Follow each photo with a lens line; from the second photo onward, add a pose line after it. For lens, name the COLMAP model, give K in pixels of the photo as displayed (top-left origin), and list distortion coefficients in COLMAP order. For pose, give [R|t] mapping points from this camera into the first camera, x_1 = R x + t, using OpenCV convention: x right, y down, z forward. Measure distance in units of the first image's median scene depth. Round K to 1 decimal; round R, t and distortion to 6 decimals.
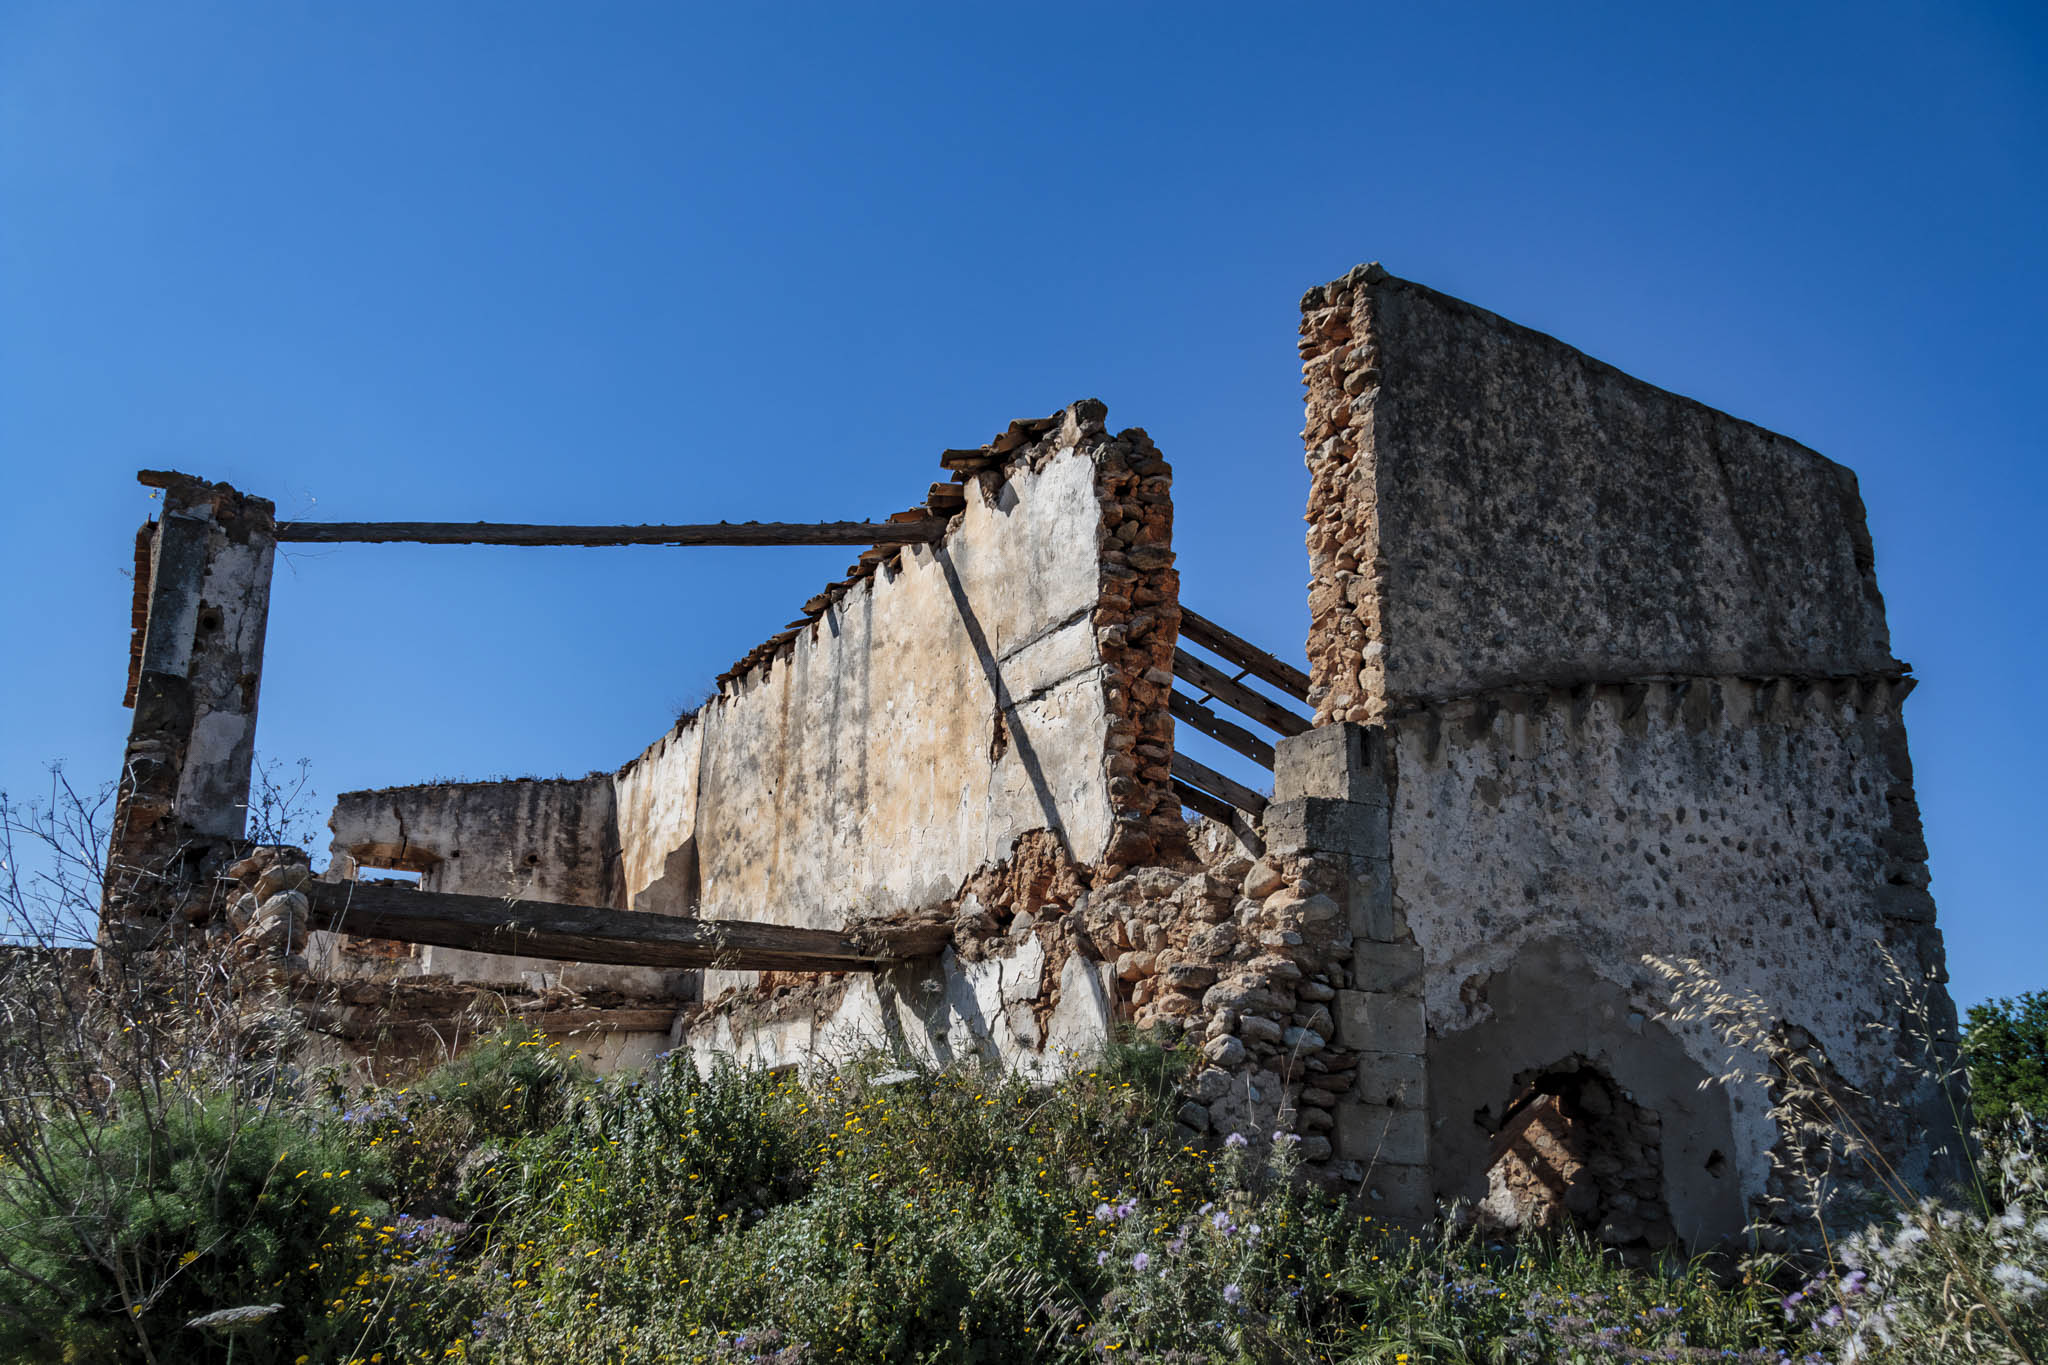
lens RADIAL K [[1641.6, 0, 913.0], [0, 1641.6, 673.2], [0, 0, 1]] dist [0.024244, -0.015674]
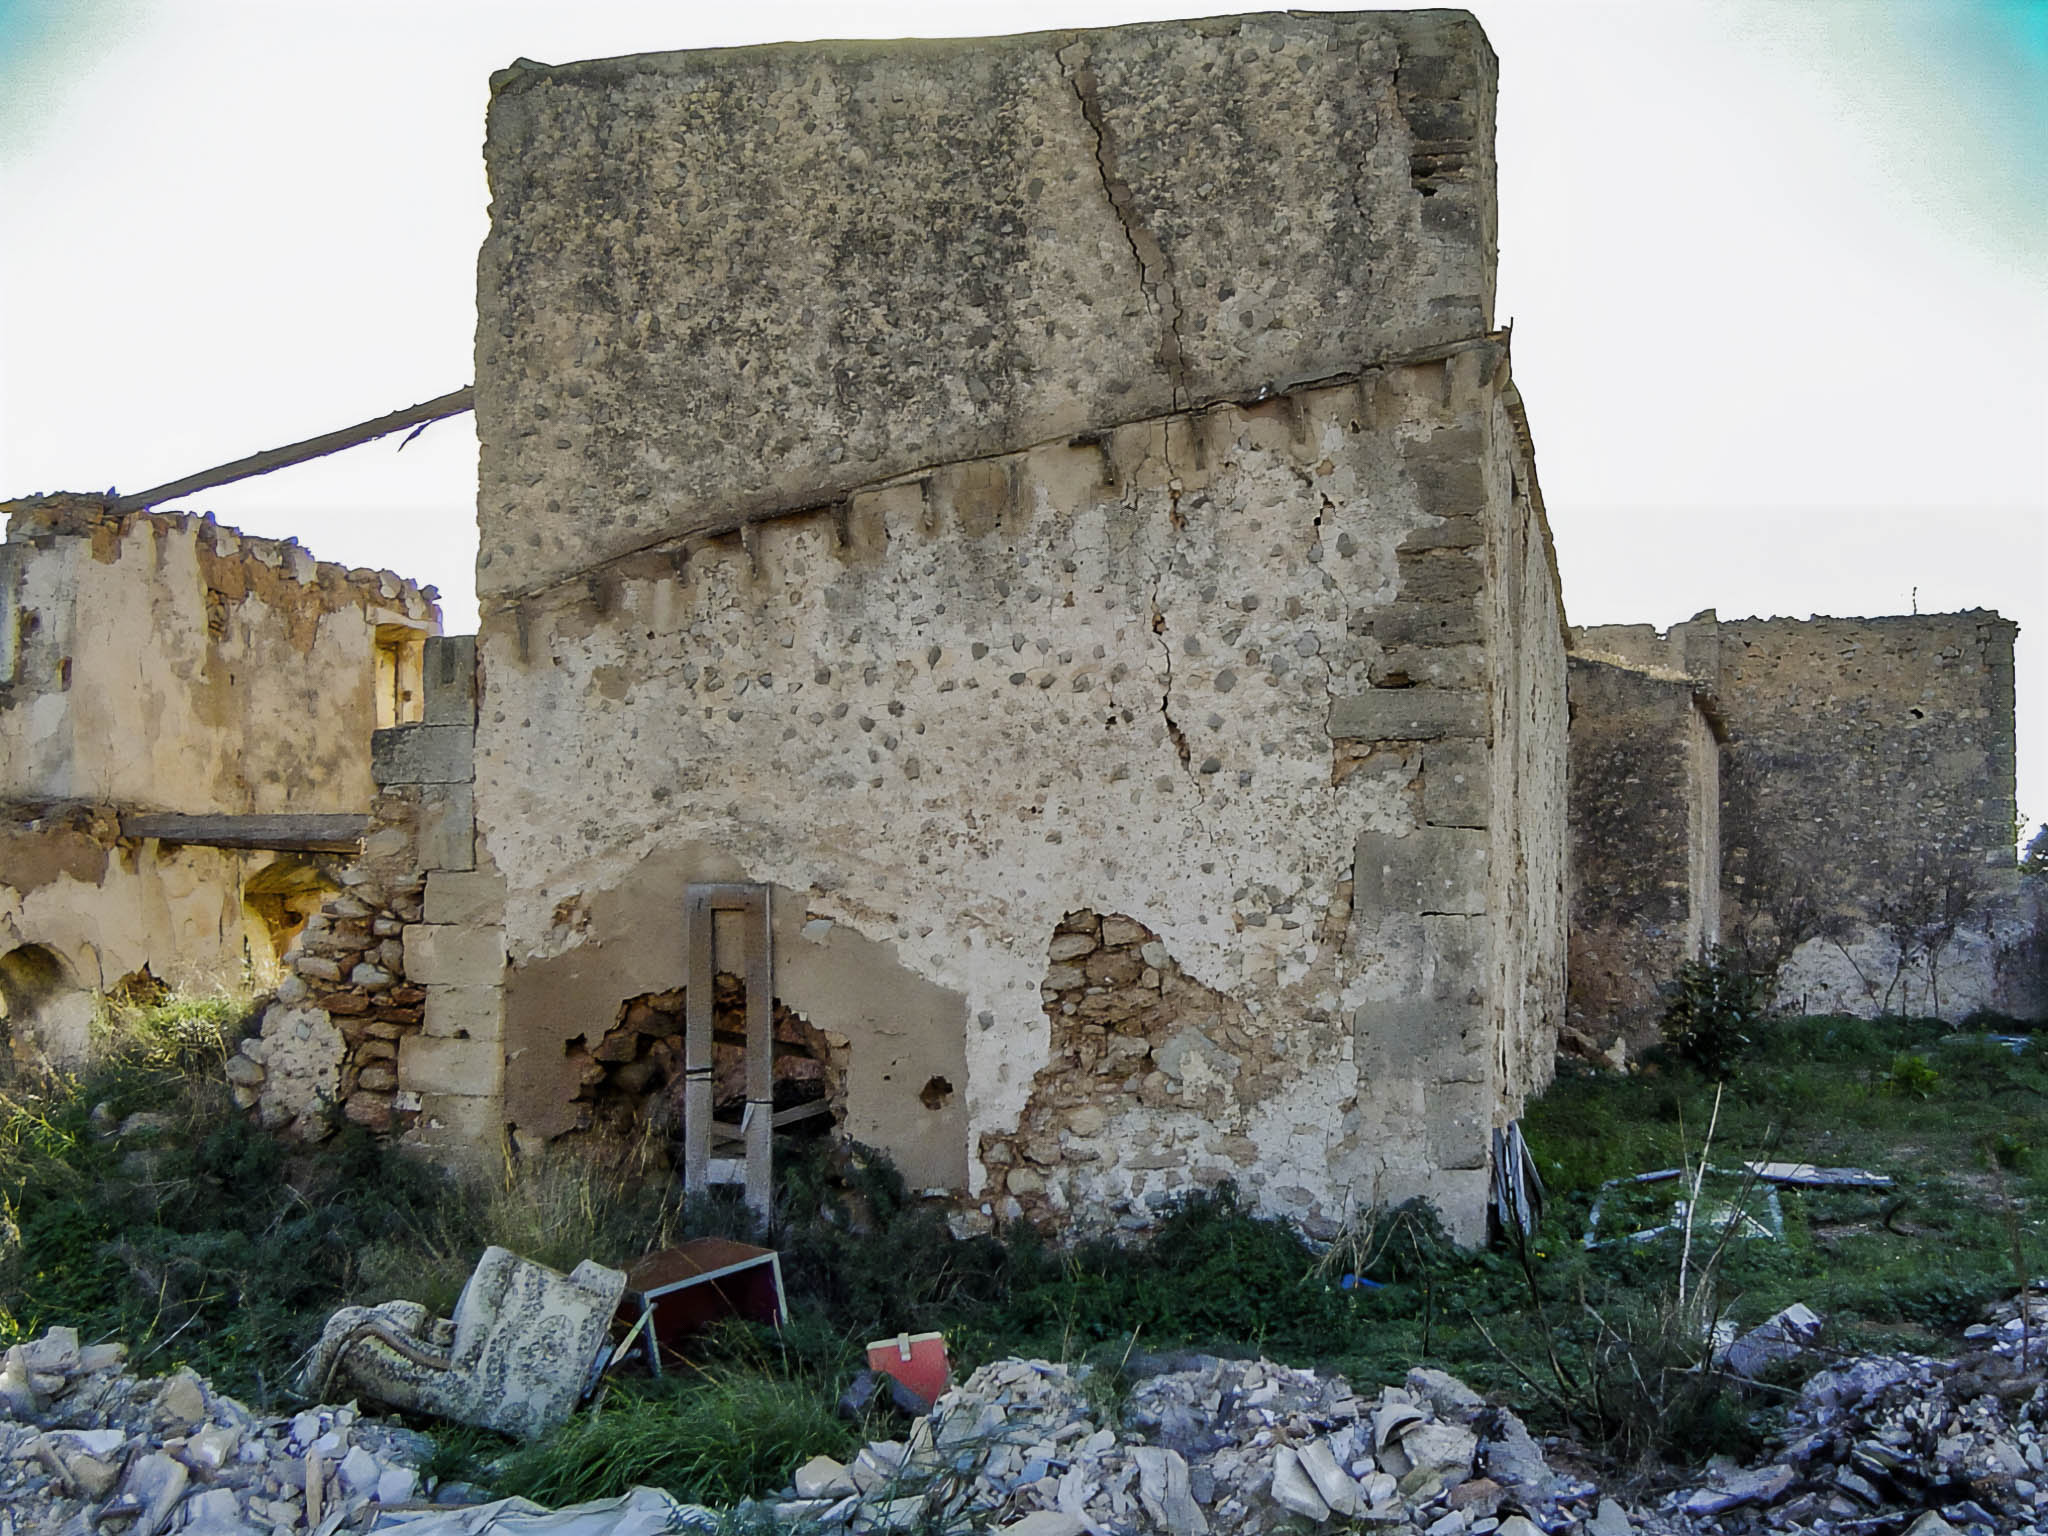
lens RADIAL K [[2387.9, 0, 1114.9], [0, 2387.9, 726.5], [0, 0, 1]] dist [-0.158210, 0.000000]
pose [[0.725345, -0.062664, -0.685527, 1.314514], [0.227425, 0.961745, 0.152723, -0.034095], [0.649732, -0.266683, 0.711848, 0.262360]]
